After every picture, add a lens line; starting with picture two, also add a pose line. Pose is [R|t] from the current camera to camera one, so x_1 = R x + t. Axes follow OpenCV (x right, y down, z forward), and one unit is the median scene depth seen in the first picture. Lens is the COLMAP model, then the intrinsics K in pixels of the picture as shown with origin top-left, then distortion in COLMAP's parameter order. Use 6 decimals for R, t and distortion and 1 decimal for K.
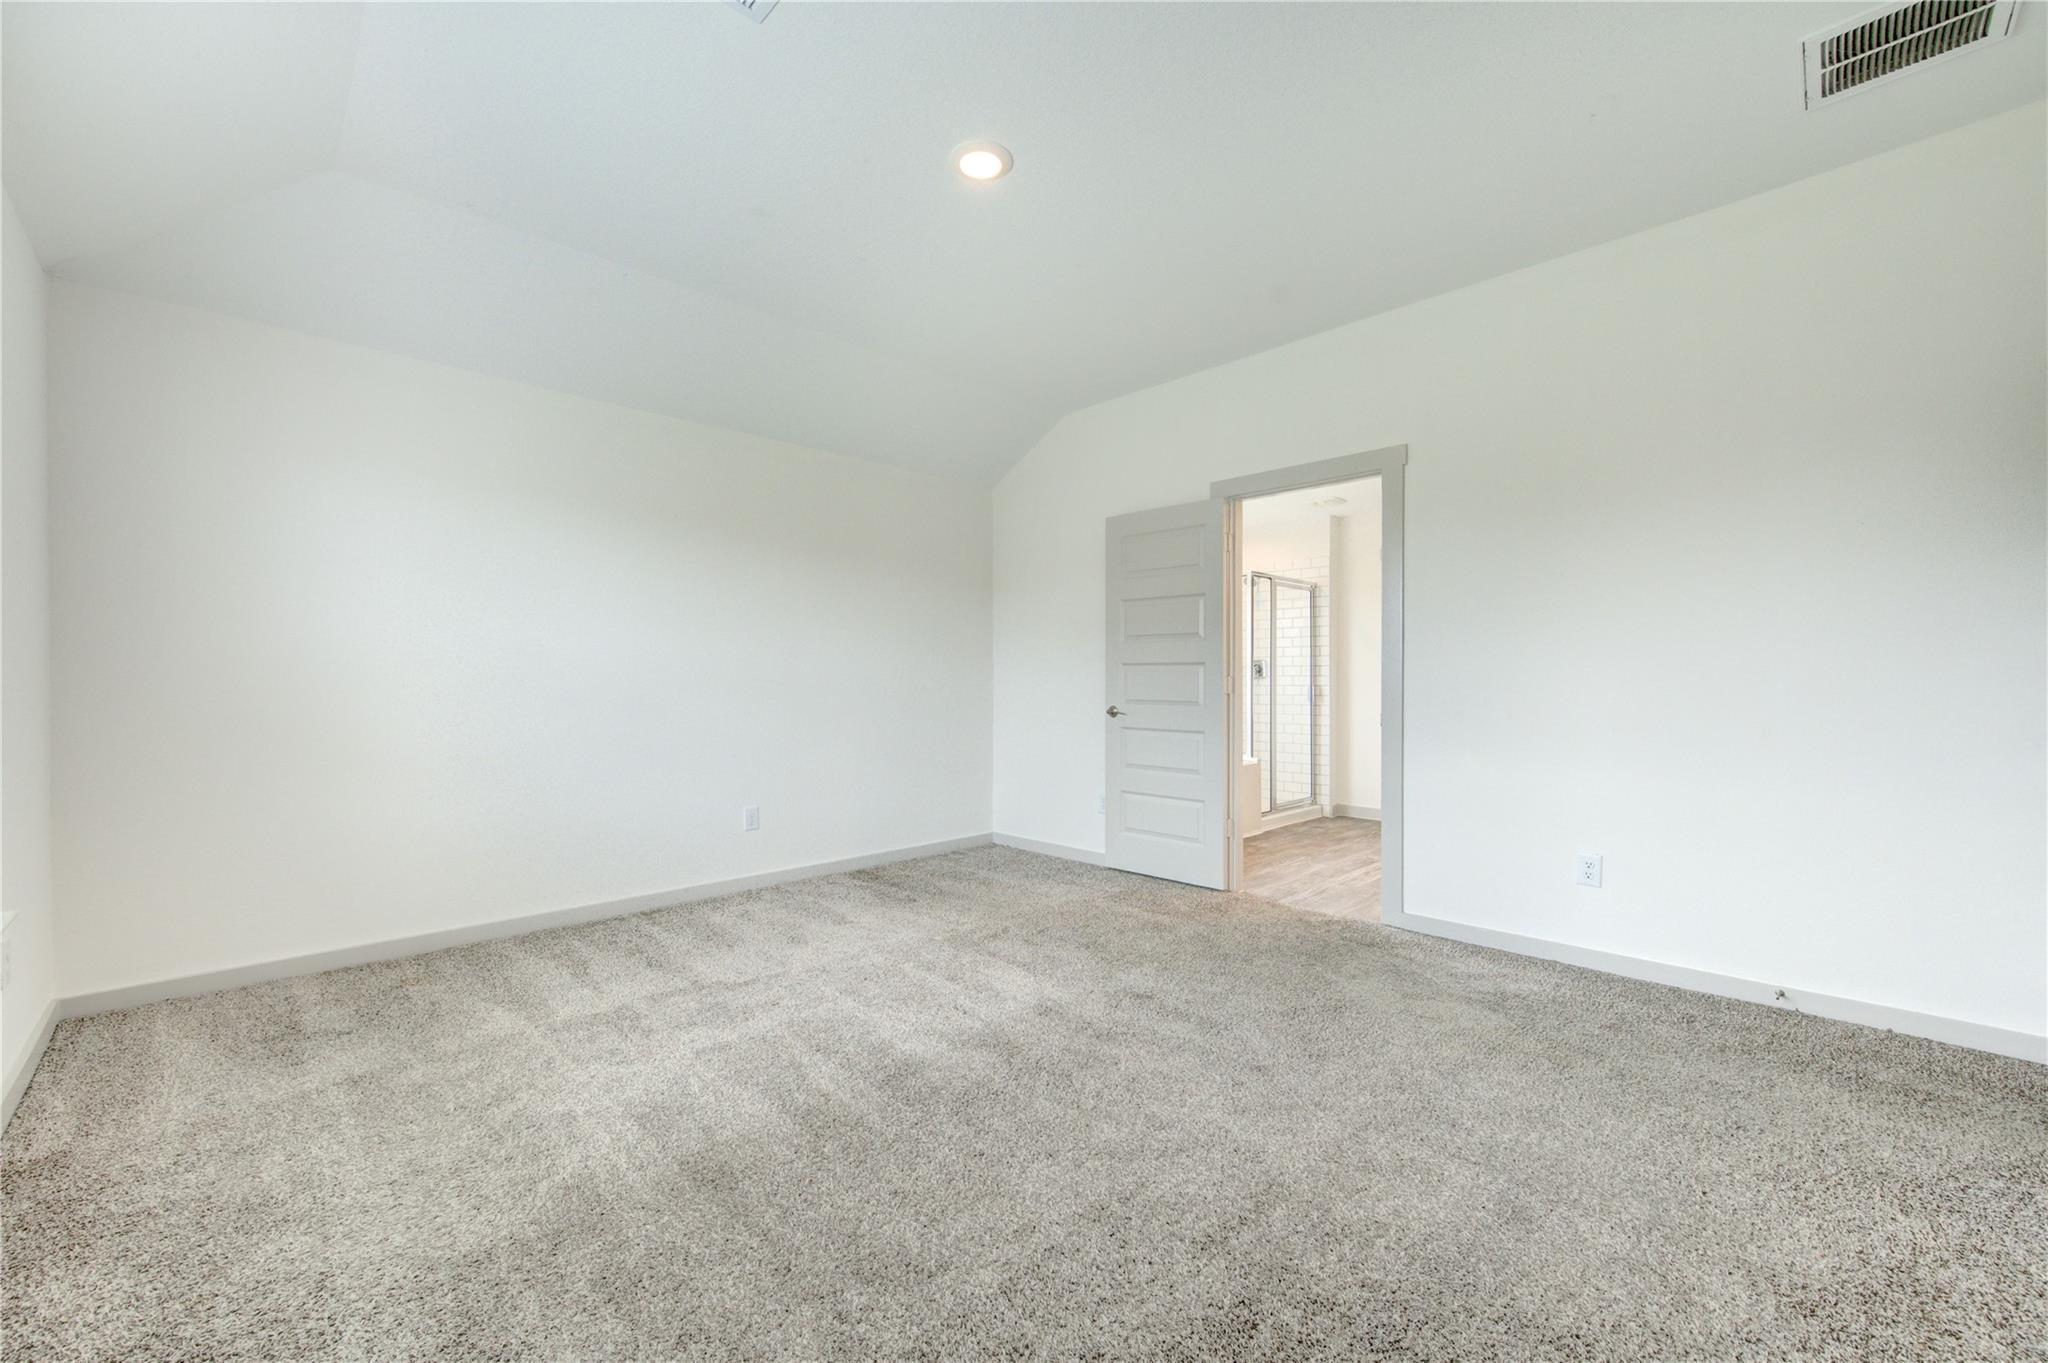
lens RADIAL K [[804.8, 0, 1023.6], [0, 804.8, 690.8], [0, 0, 1]] dist [0.001651, -0.000028]
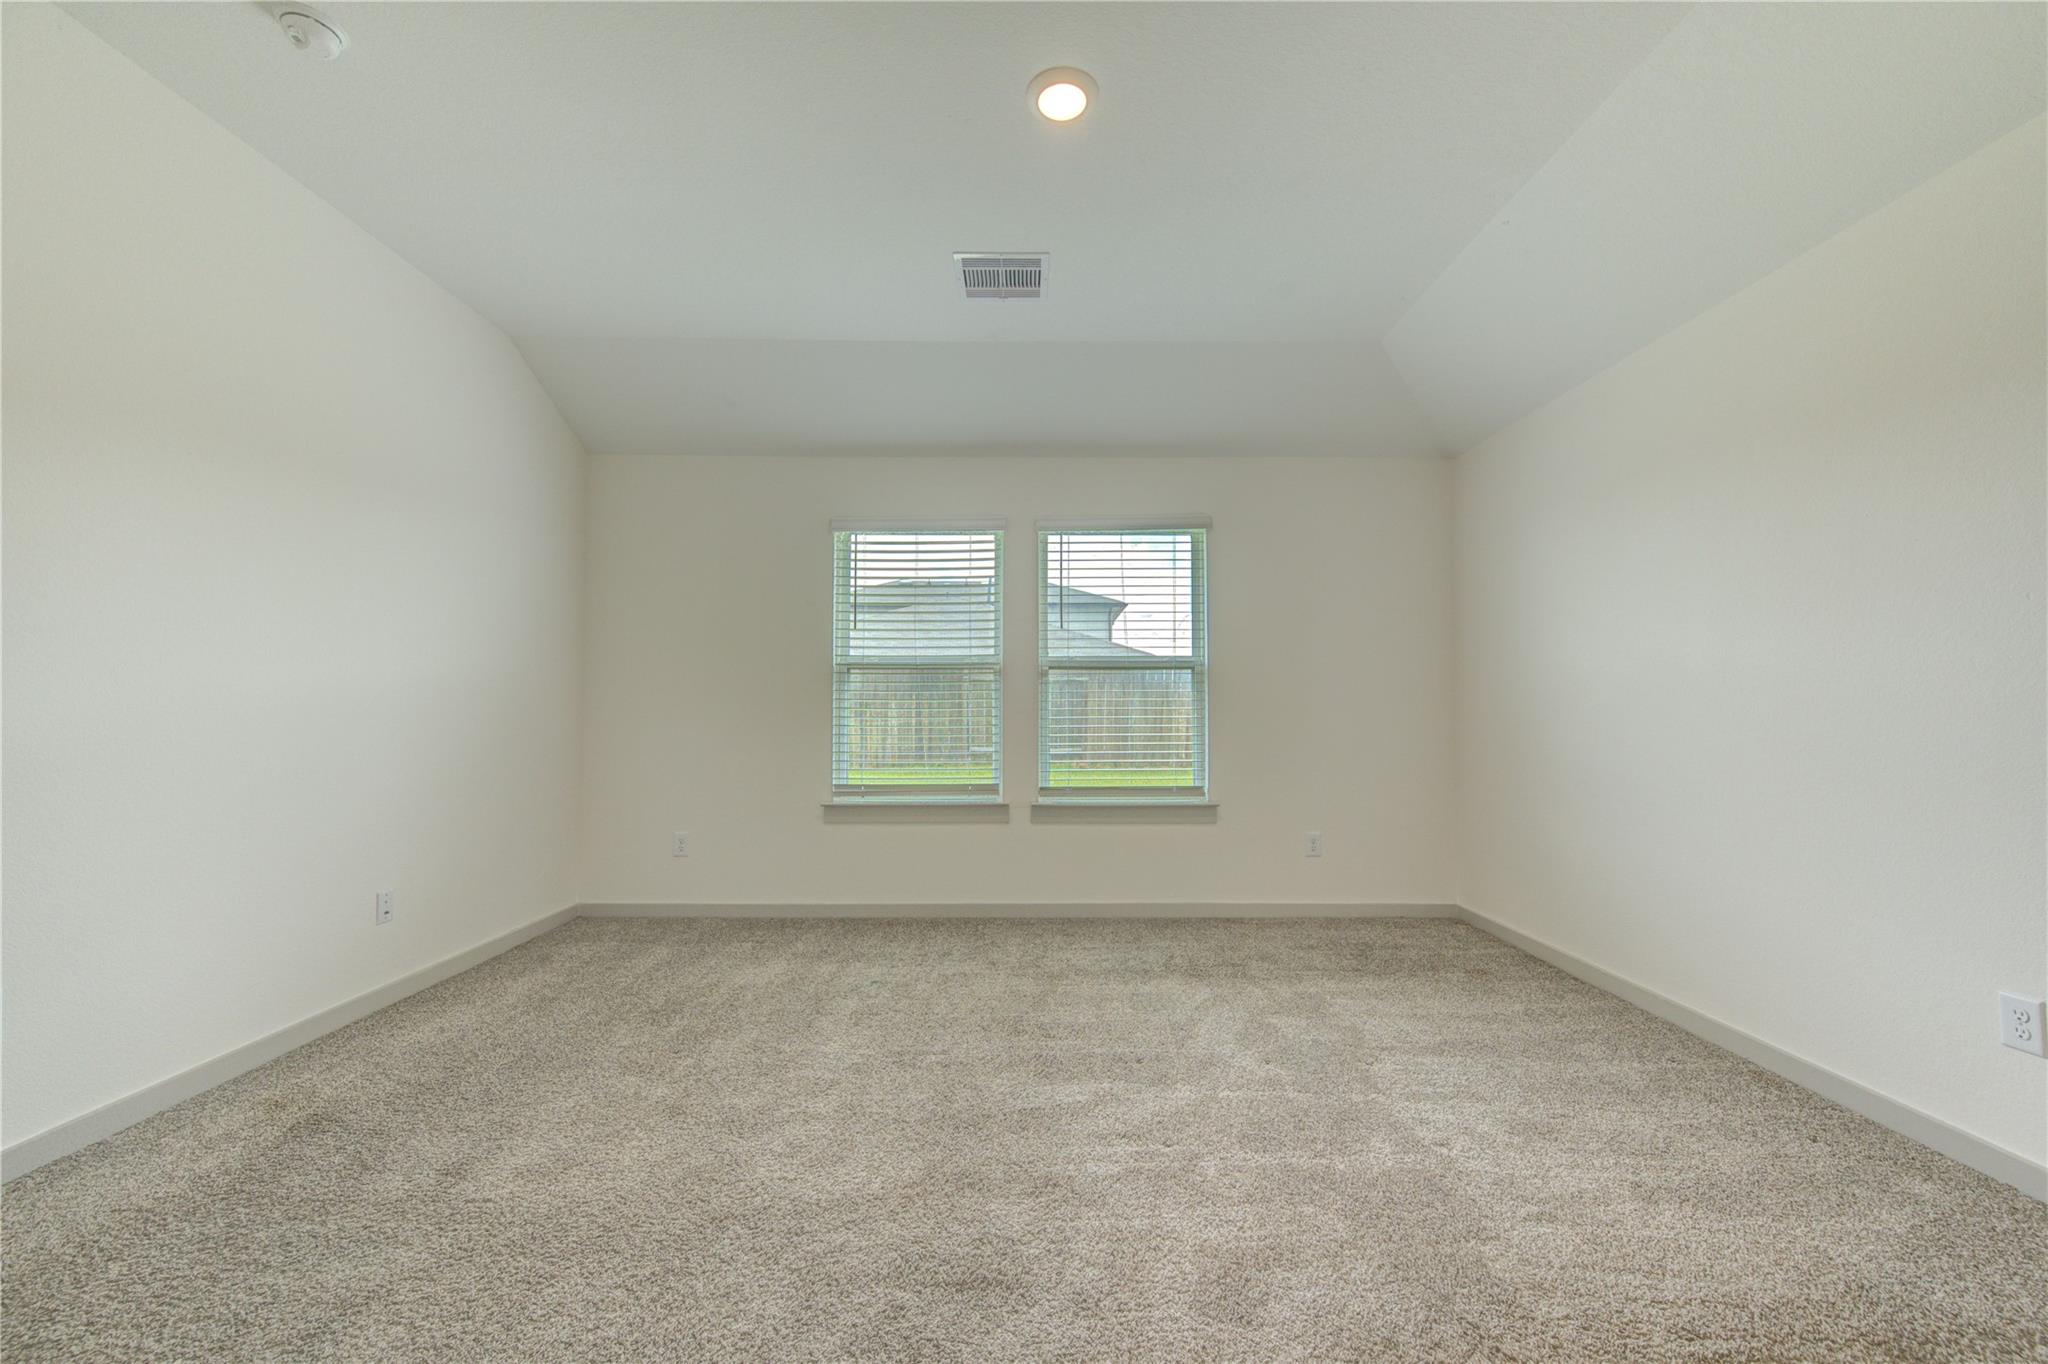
lens RADIAL K [[804.8, 0, 1023.6], [0, 804.8, 691.3], [0, 0, 1]] dist [0.001651, -0.000028]
pose [[-0.700798, -0.014230, -0.713218, 0.468852], [-0.012041, 0.999895, -0.008119, -0.011501], [0.713258, 0.002899, -0.700895, 1.273381]]
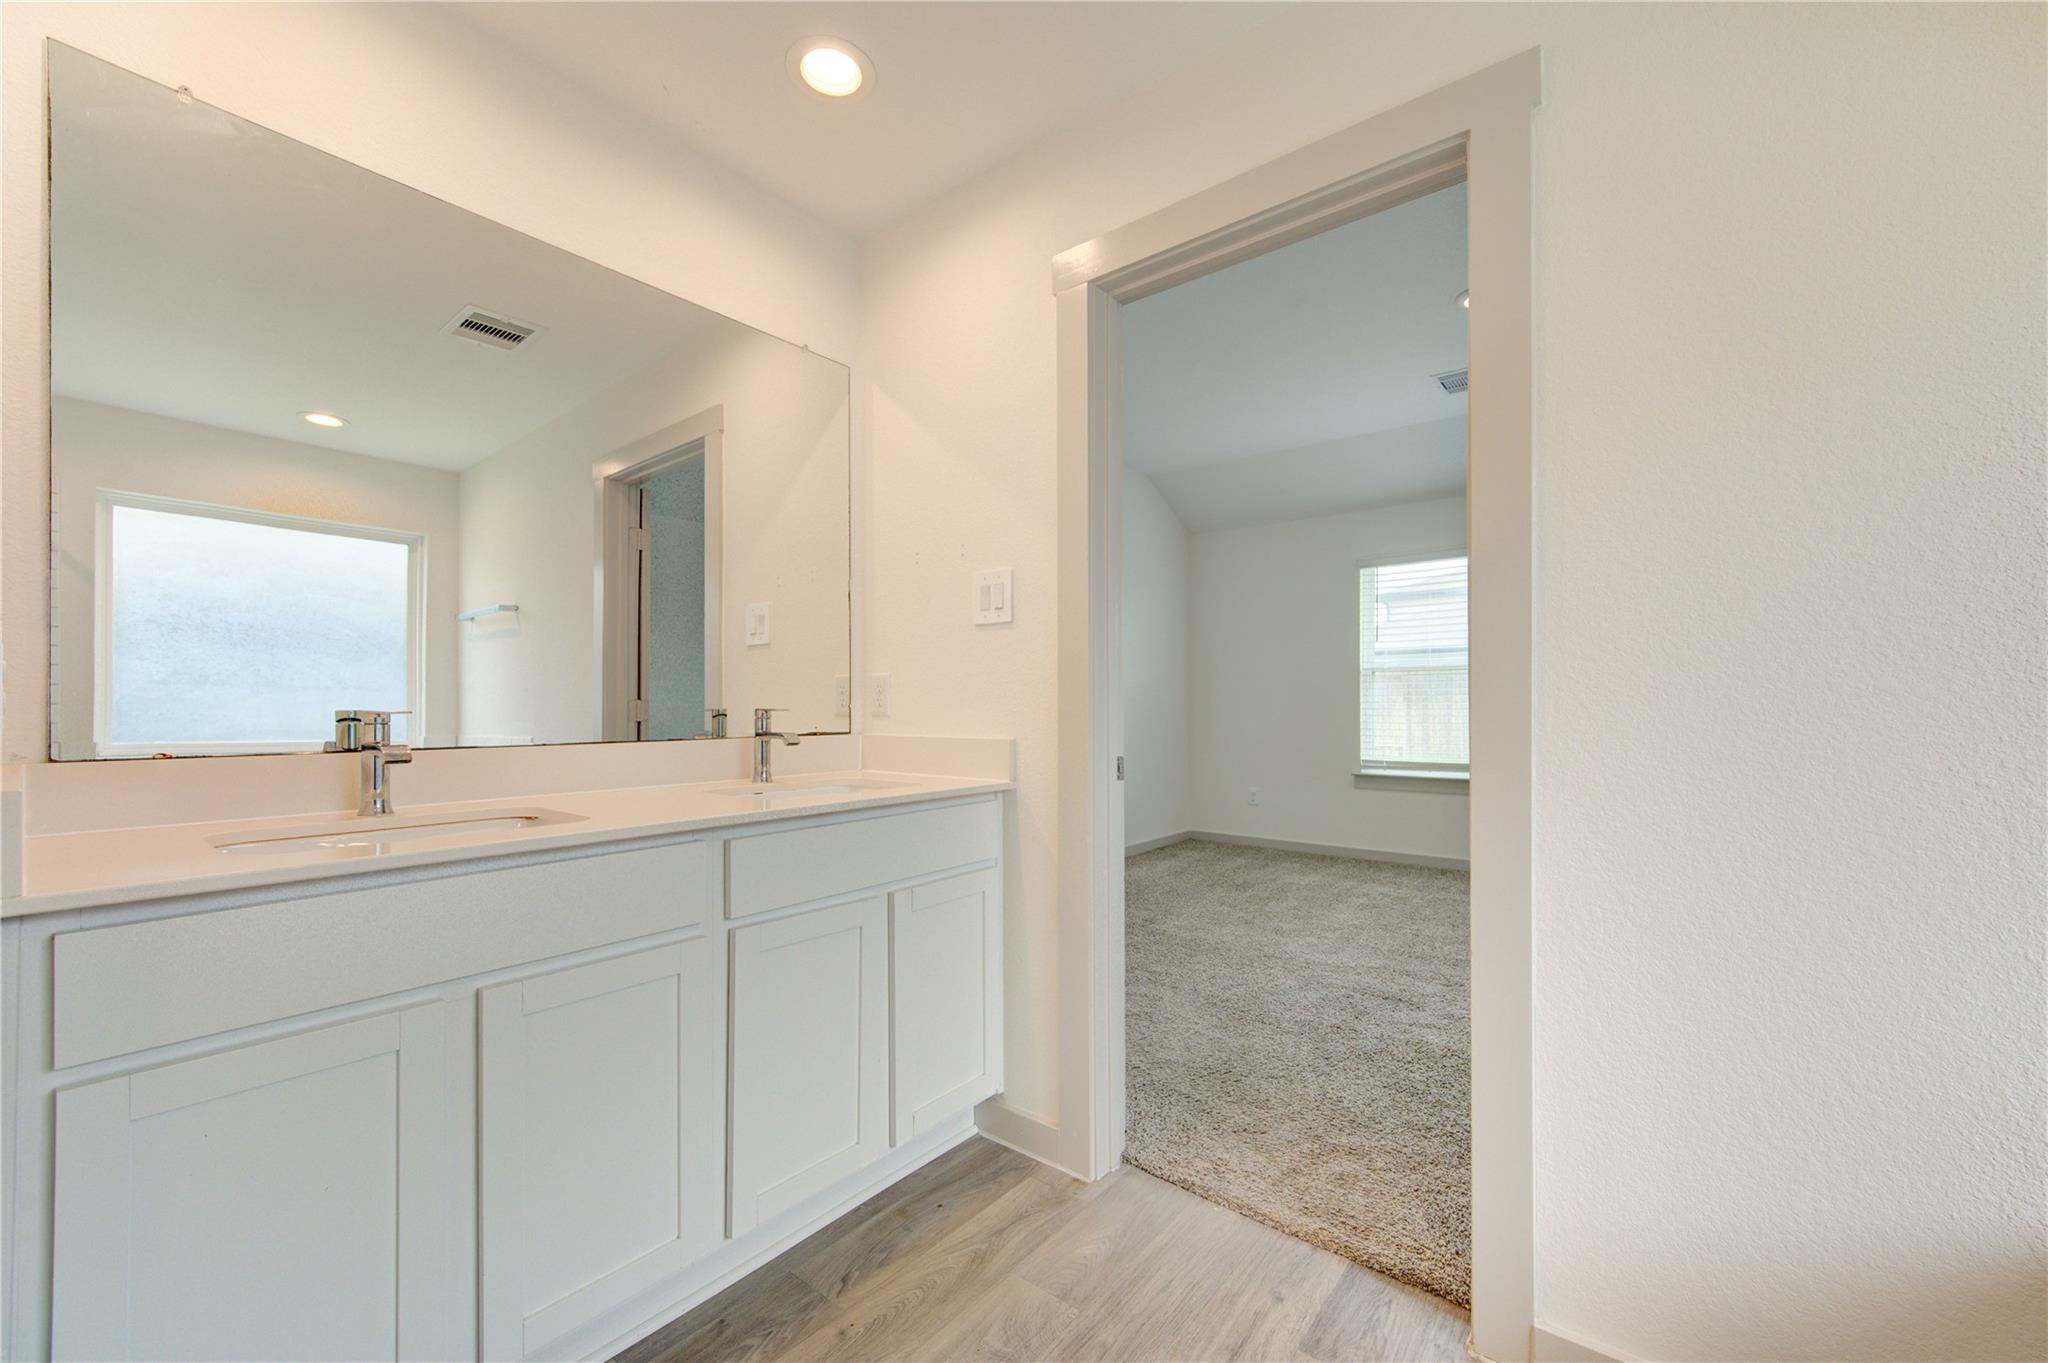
lens RADIAL K [[804.8, 0, 1023.6], [0, 804.8, 690.8], [0, 0, 1]] dist [0.001651, -0.000028]
pose [[-0.994212, 0.001284, -0.107427, 0.671383], [0.001168, 0.999999, 0.001144, -0.020088], [0.107428, 0.001012, -0.994212, 1.808142]]
